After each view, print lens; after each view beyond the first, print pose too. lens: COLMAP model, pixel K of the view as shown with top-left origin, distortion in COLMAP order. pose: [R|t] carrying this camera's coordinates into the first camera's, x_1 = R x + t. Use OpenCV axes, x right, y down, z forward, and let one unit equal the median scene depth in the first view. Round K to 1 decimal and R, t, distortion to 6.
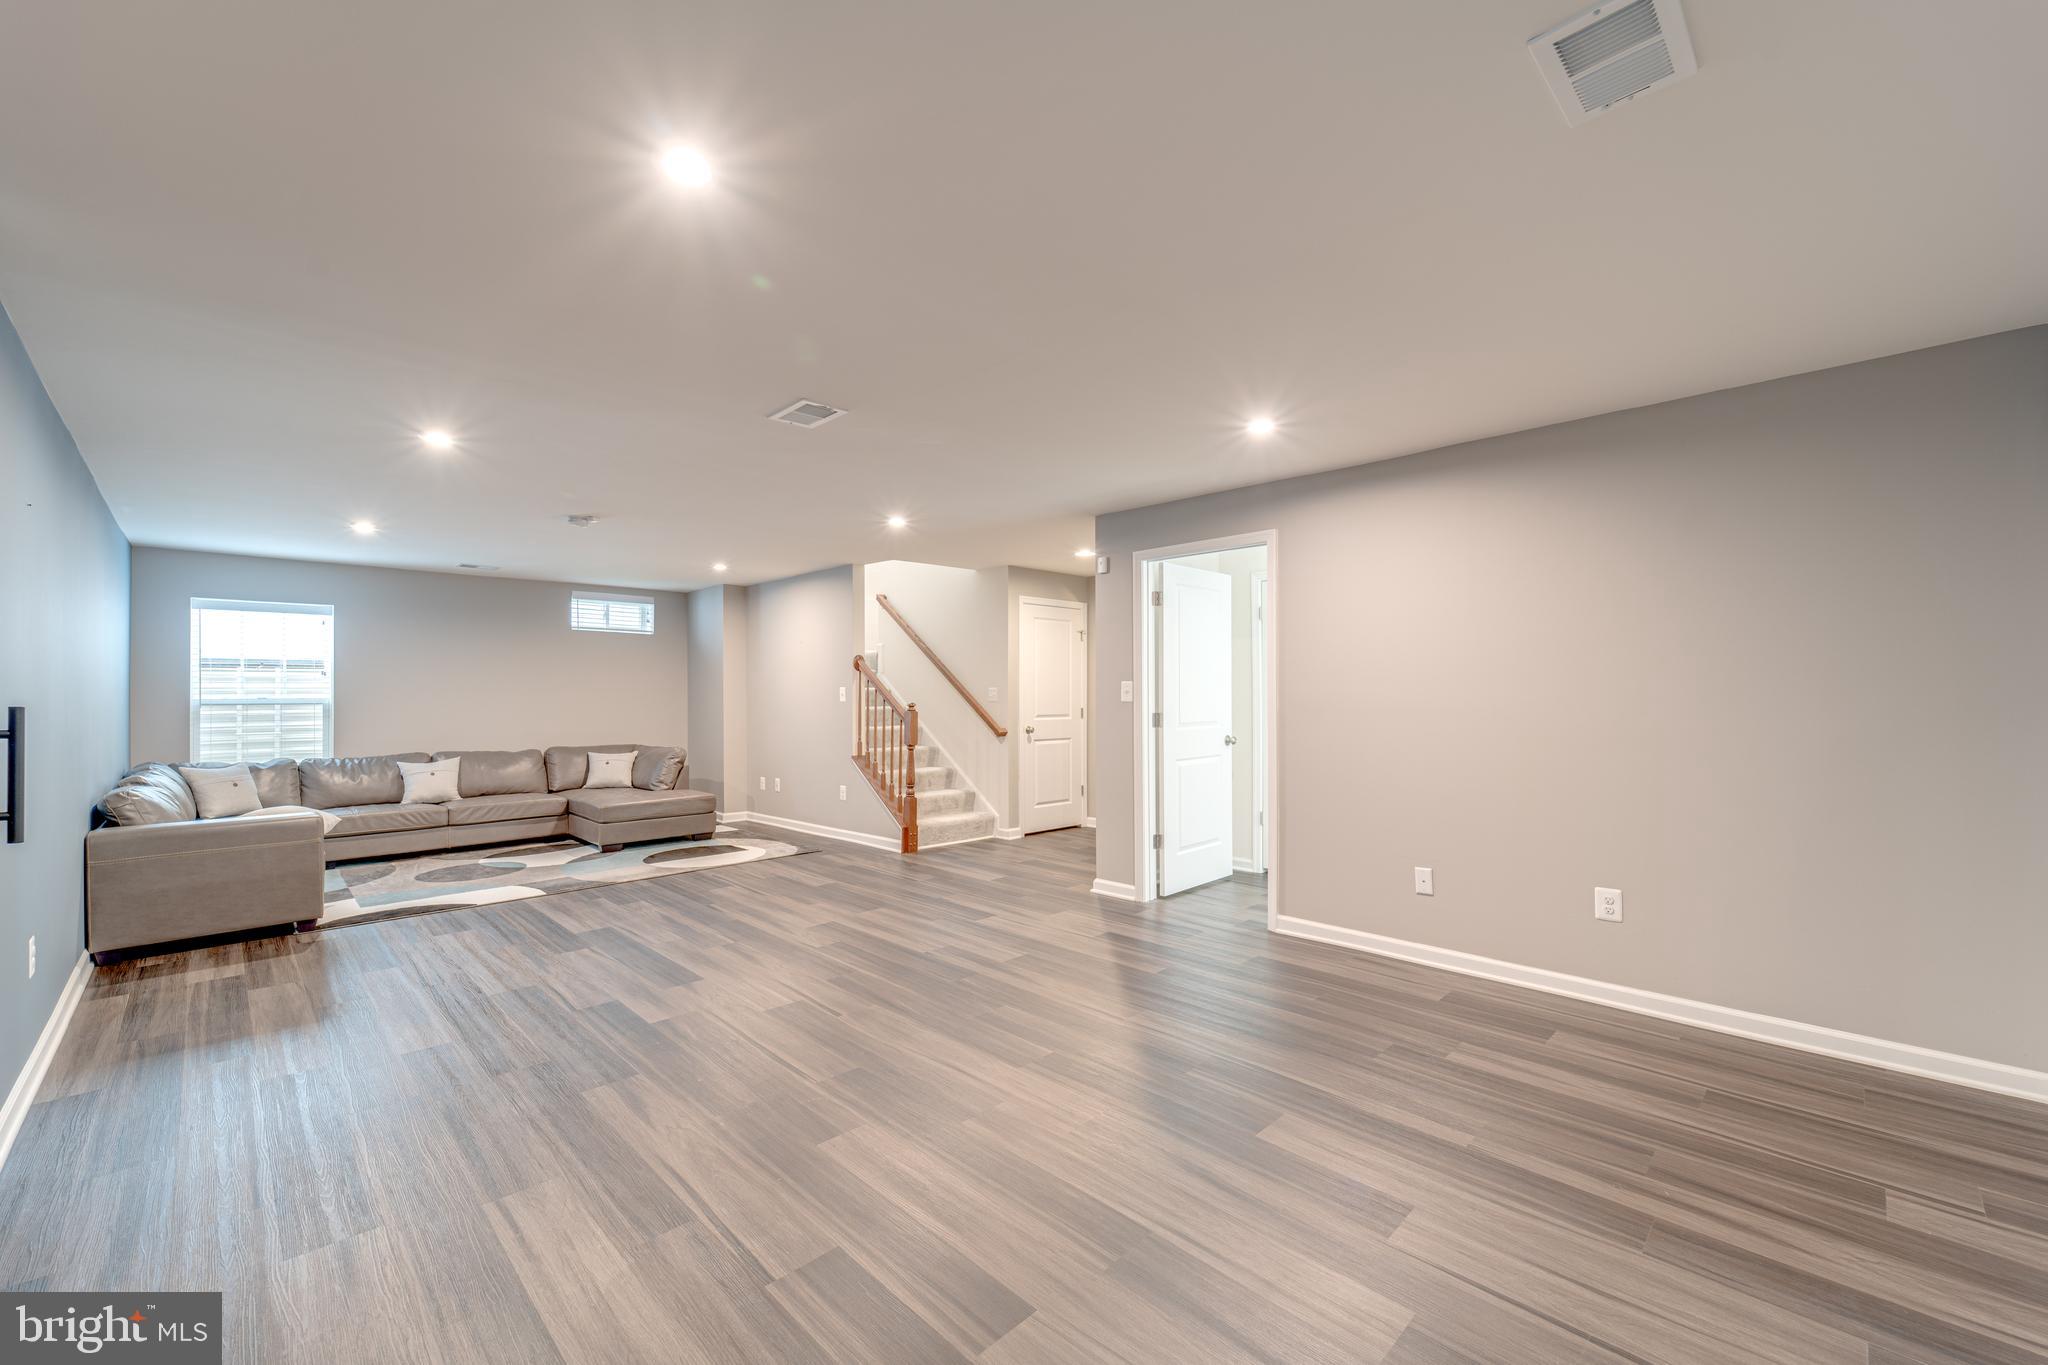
lens RADIAL K [[820.6, 0, 1025.8], [0, 820.6, 690.7], [0, 0, 1]] dist [-0.002370, -0.000482]
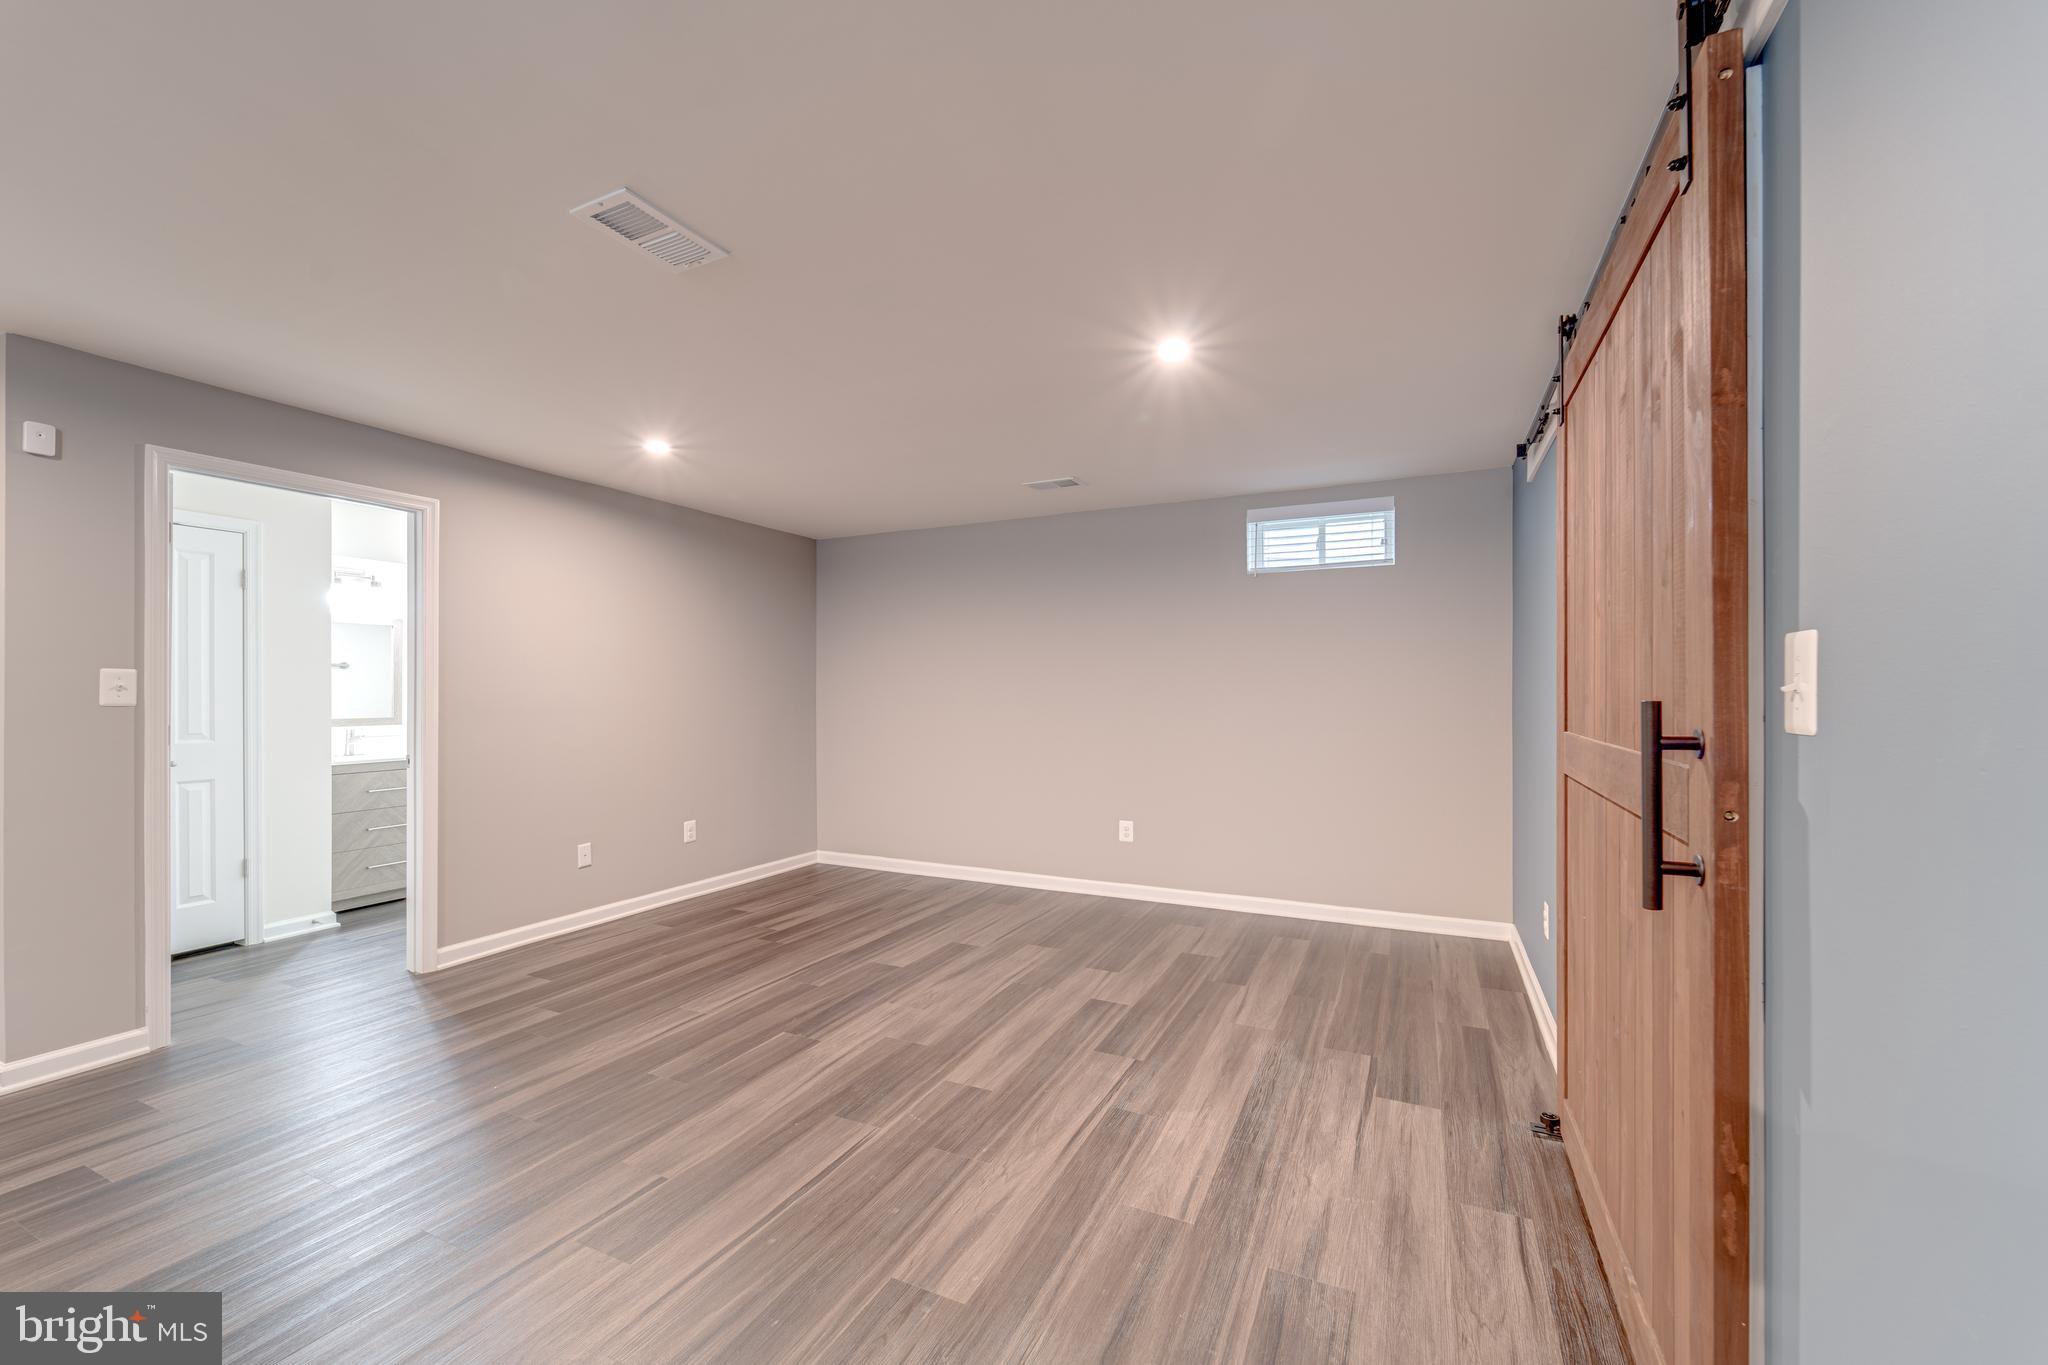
lens RADIAL K [[820.6, 0, 1025.8], [0, 820.6, 690.7], [0, 0, 1]] dist [-0.002370, -0.000482]
pose [[-0.340163, 0.004961, 0.940353, -0.949742], [-0.001775, 0.999981, -0.005917, 0.008873], [-0.940365, -0.003682, -0.340148, 0.956913]]
